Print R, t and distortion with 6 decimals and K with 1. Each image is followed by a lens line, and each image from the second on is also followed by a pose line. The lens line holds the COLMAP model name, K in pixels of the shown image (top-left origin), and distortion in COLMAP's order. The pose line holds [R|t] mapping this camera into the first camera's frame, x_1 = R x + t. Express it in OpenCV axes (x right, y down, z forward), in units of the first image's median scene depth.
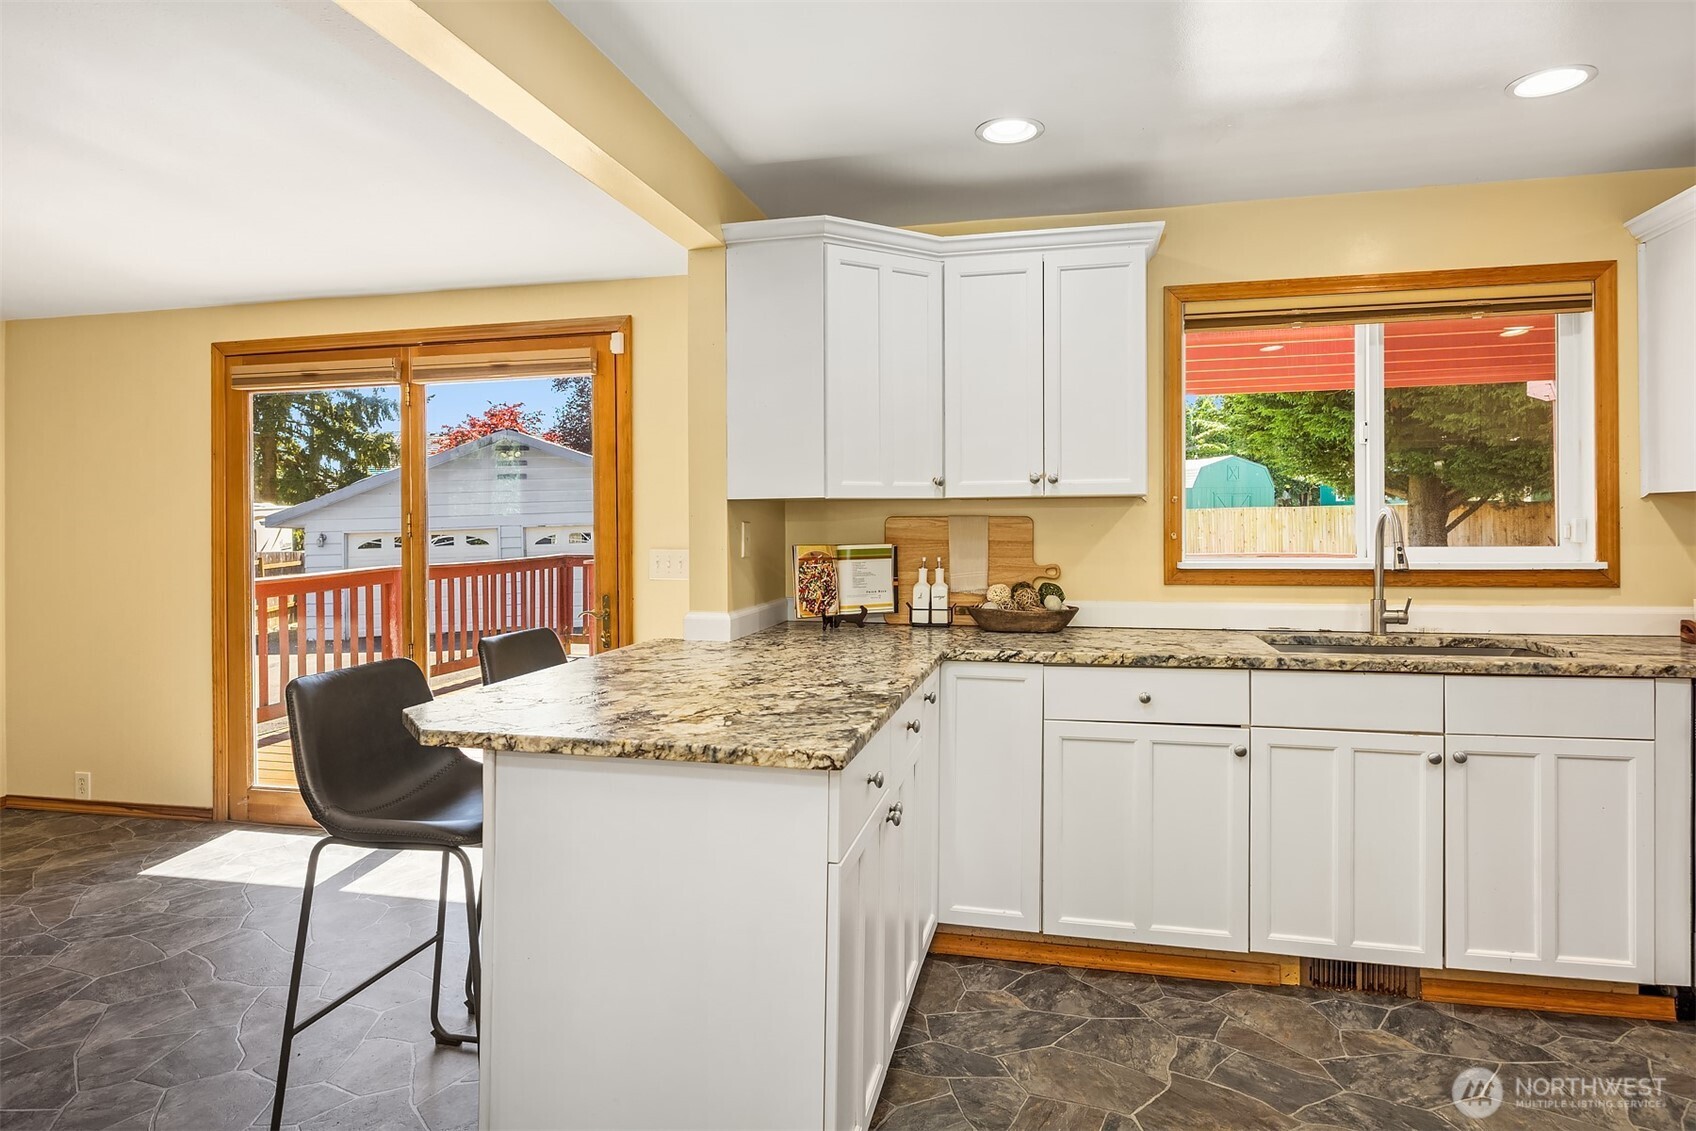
lens RADIAL K [[952.5, 0, 843.5], [0, 952.5, 520.2], [0, 0, 1]] dist [0.000803, -0.000348]
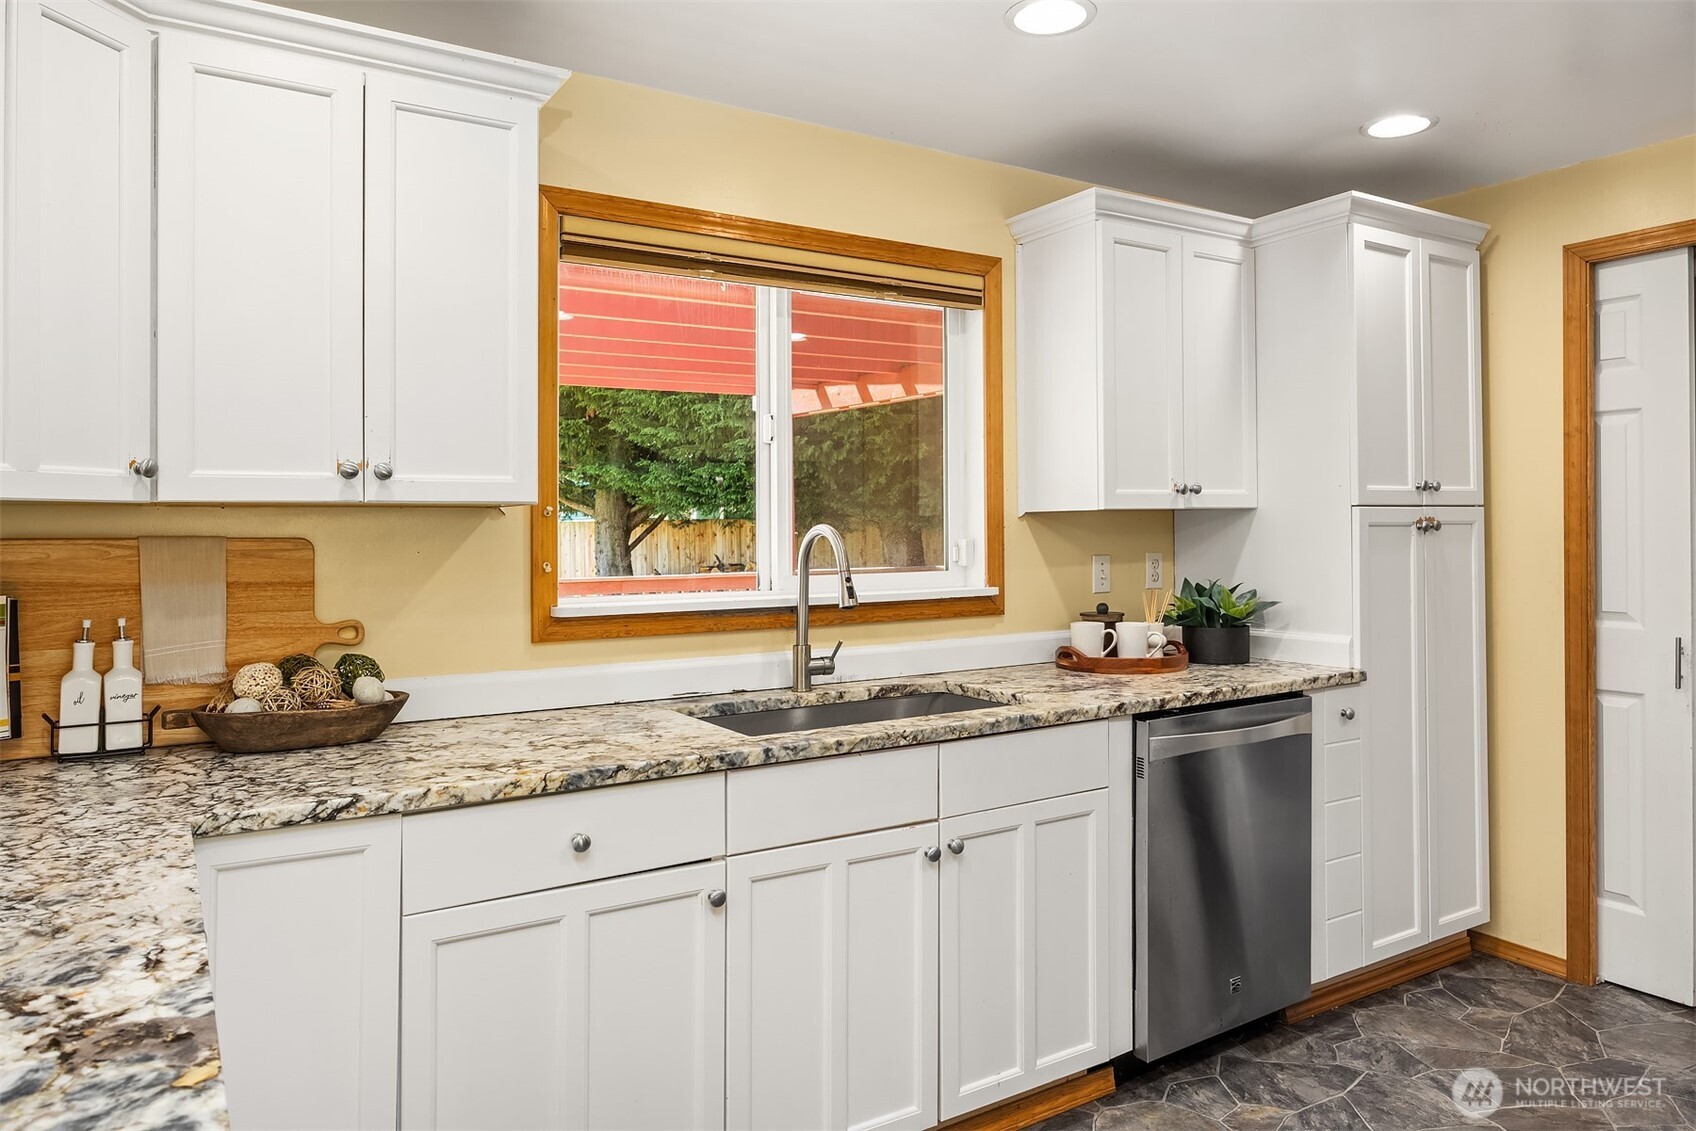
lens RADIAL K [[1121.9, 0, 850.5], [0, 1121.9, 526.8], [0, 0, 1]] dist [-0.001359, -0.002454]
pose [[0.705966, 0.005087, 0.708228, -0.054843], [0.002072, 0.999955, -0.009248, -0.003996], [-0.708243, 0.007996, 0.705924, 0.333888]]
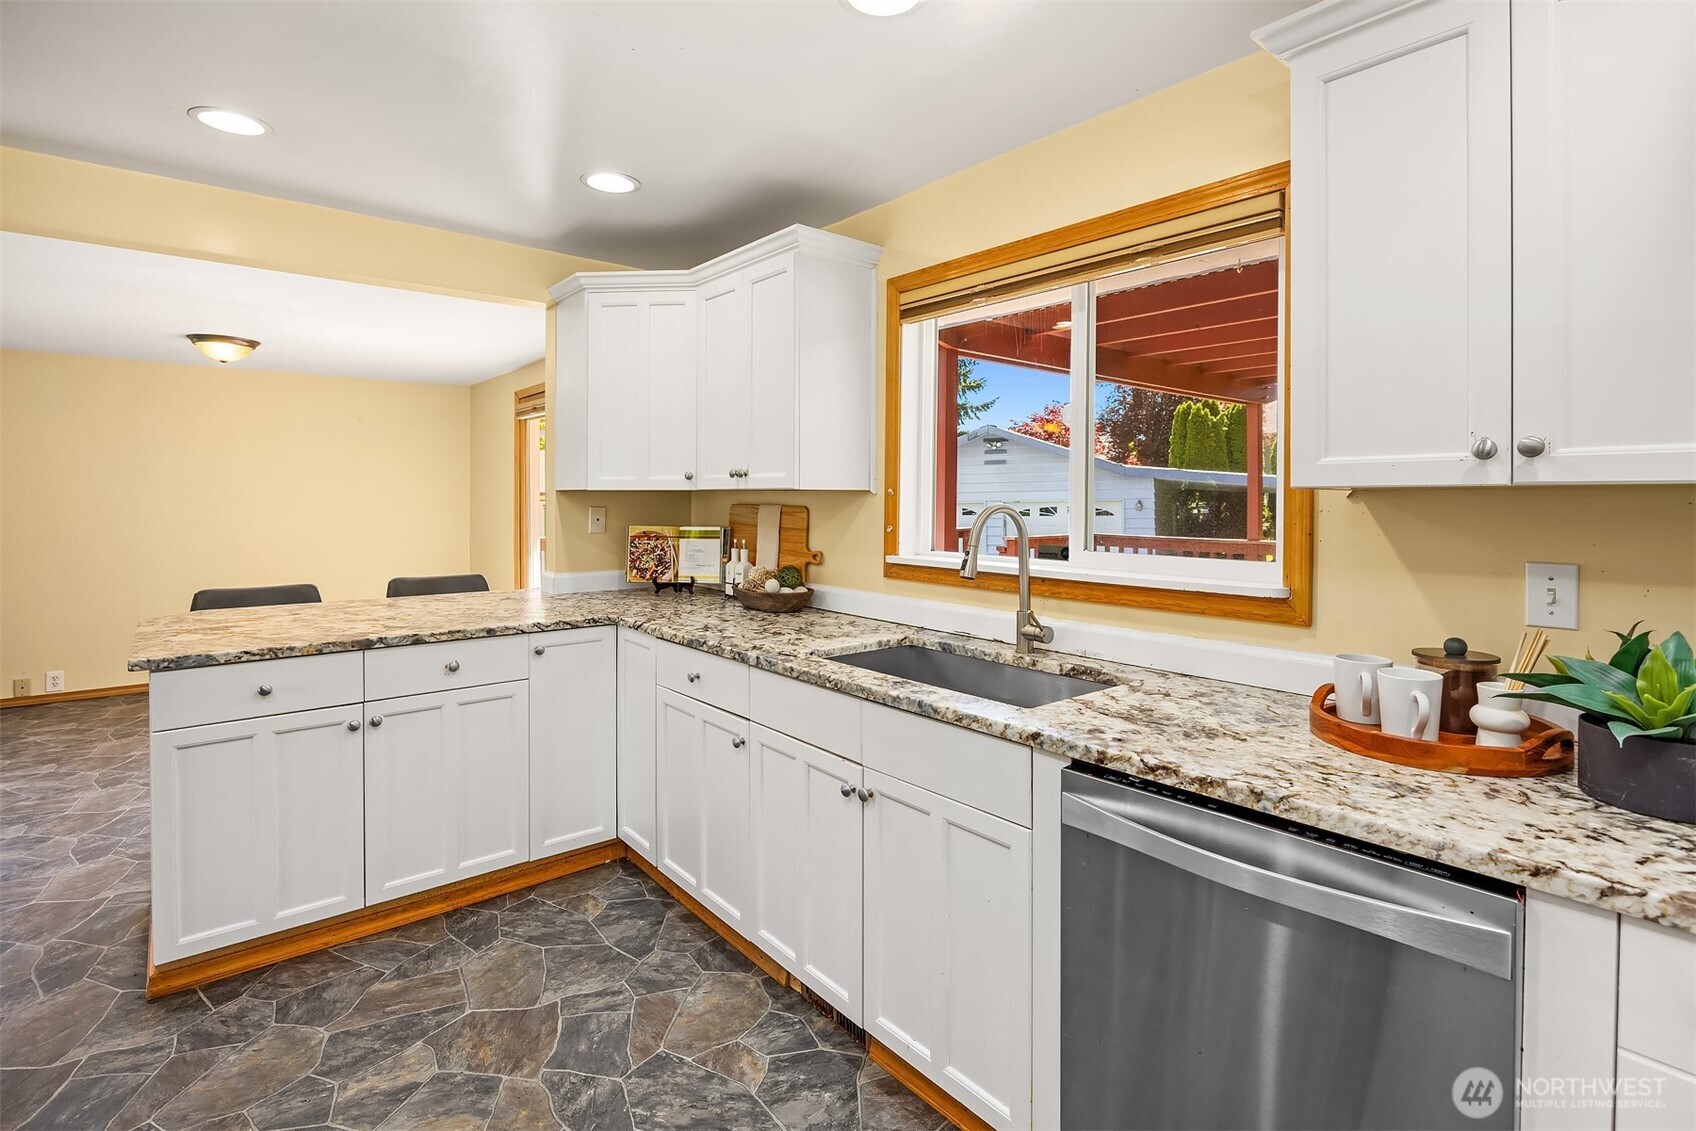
lens RADIAL K [[784.4, 0, 848.6], [0, 784.4, 500.8], [0, 0, 1]] dist [-0.006428, -0.000466]
pose [[0.805534, 0.014994, -0.592360, 0.860907], [-0.010832, 0.999885, 0.010579, -0.022684], [0.592451, -0.002105, 0.805604, 0.335923]]
